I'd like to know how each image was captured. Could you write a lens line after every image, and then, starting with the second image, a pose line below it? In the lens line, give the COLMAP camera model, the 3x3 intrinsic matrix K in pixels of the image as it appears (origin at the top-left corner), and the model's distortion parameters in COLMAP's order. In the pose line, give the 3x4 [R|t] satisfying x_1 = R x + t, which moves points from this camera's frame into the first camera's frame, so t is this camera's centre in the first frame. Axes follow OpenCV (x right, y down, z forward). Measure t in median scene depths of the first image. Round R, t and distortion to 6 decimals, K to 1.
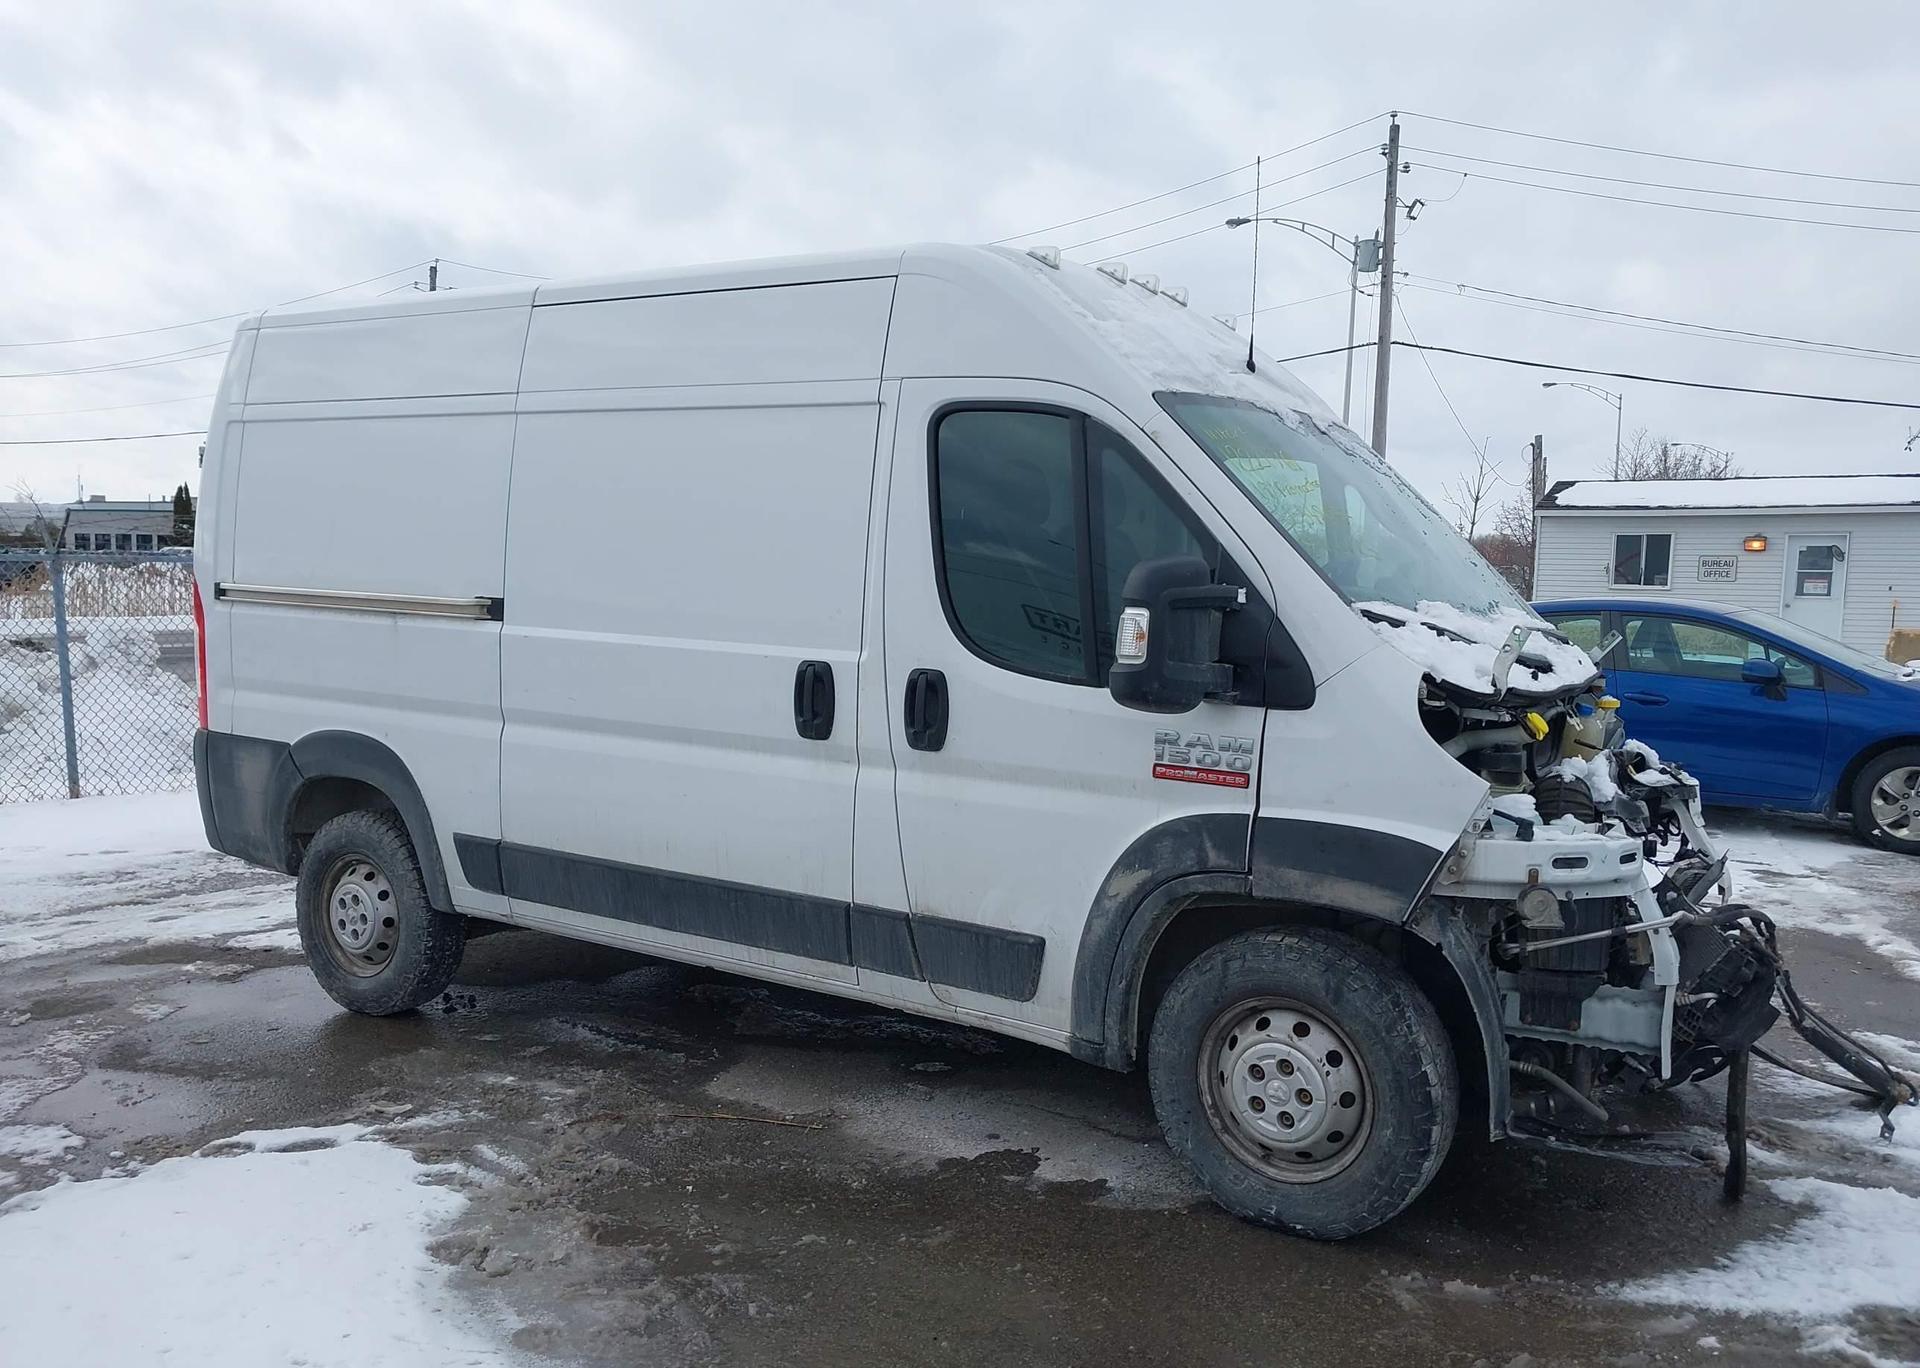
lens RADIAL K [[1296.5, 0, 958.4], [0, 1296.5, 653.7], [0, 0, 1]] dist [0.060597, -0.064646]
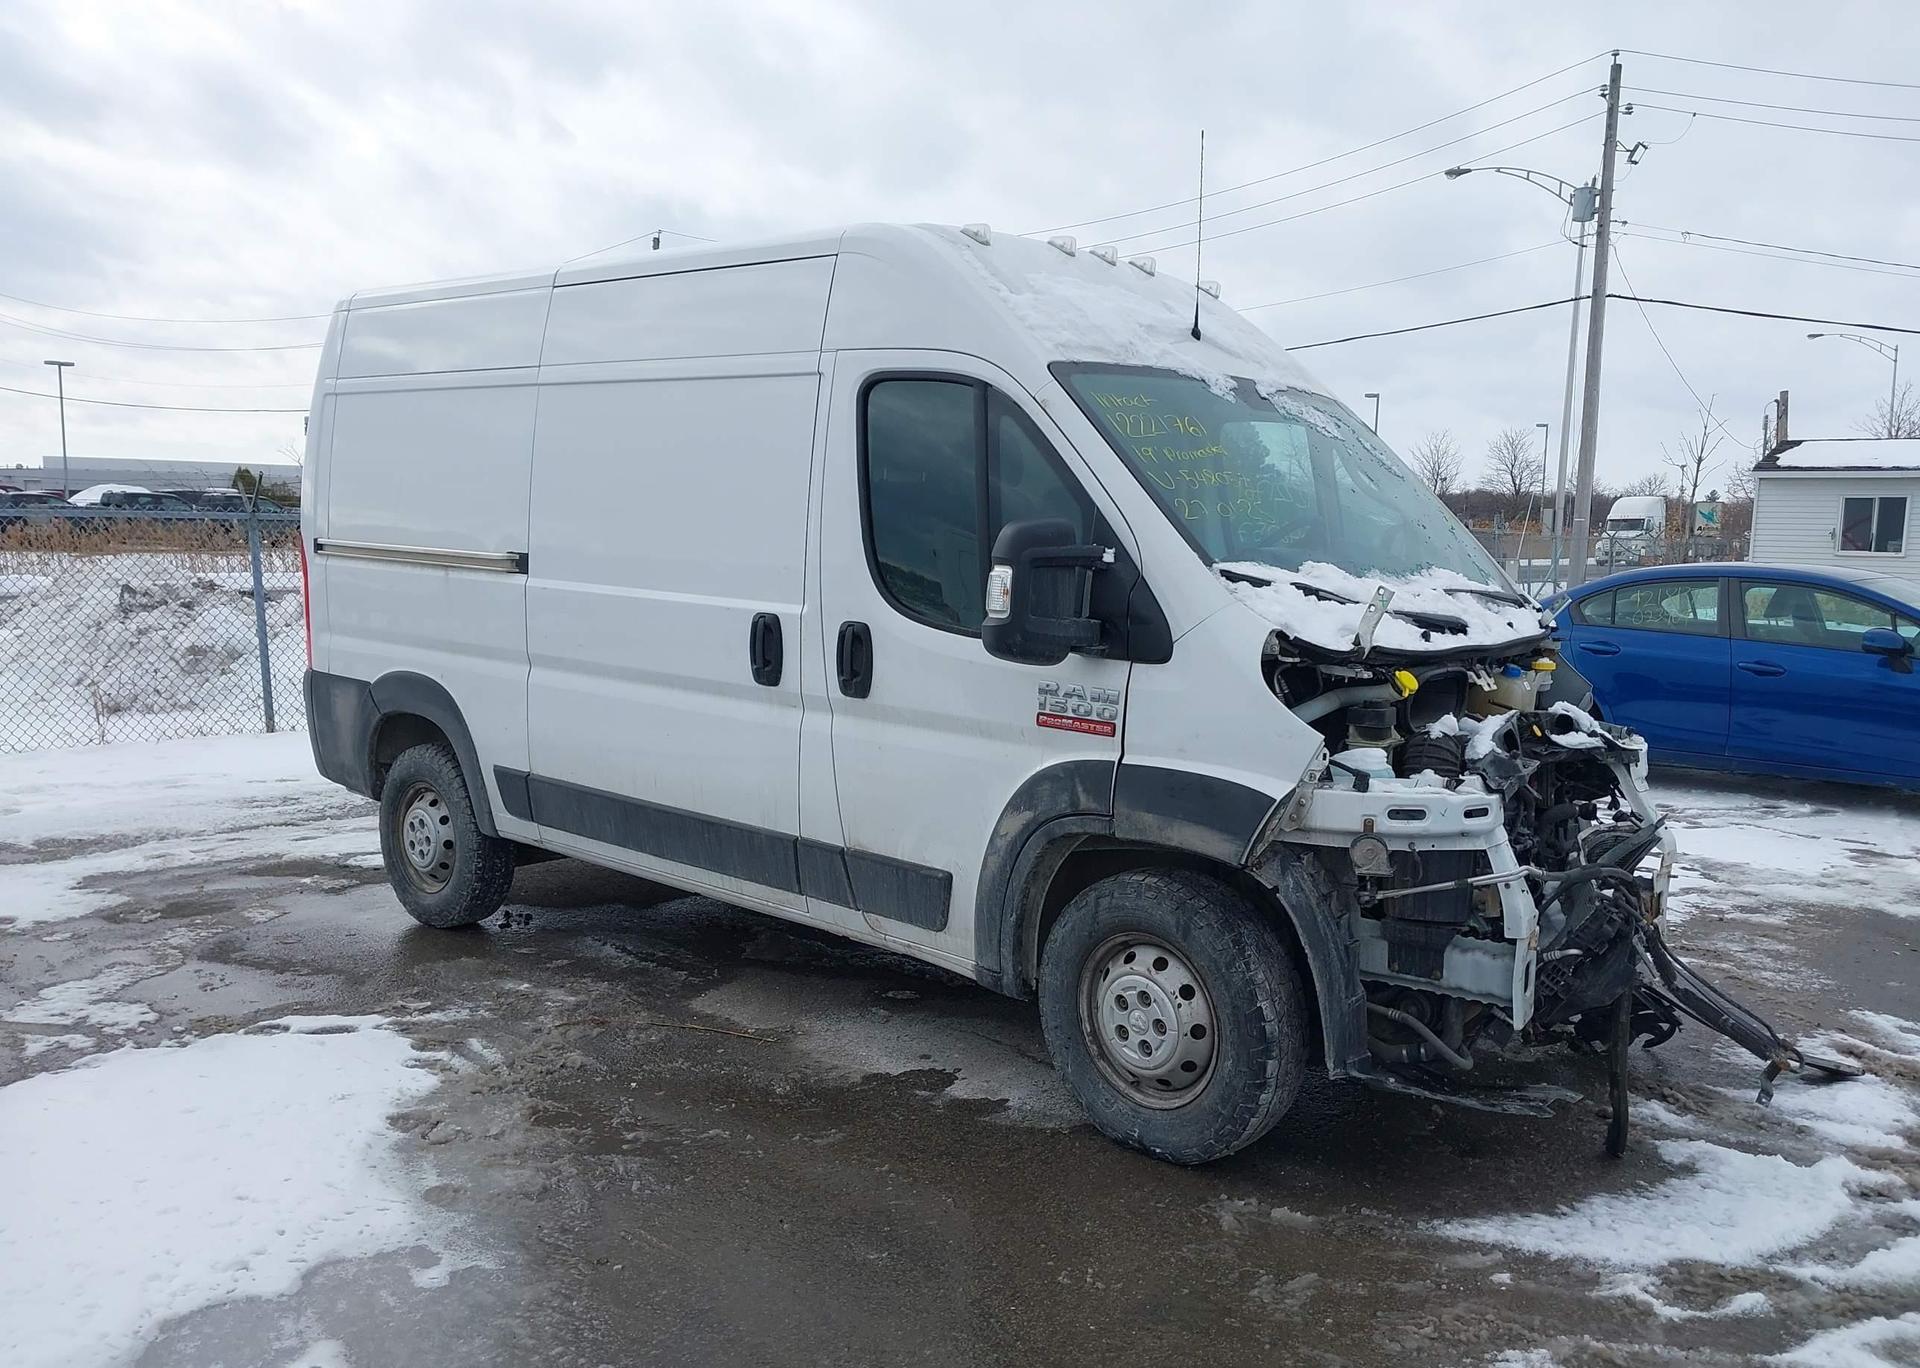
lens RADIAL K [[1298.7, 0, 1024.6], [0, 1298.7, 644.9], [0, 0, 1]] dist [0.070218, -0.084185]
pose [[0.991606, 0.016256, -0.128267, 0.255249], [-0.013478, 0.999656, 0.022502, 0.004927], [0.128588, -0.020585, 0.991484, -0.054714]]
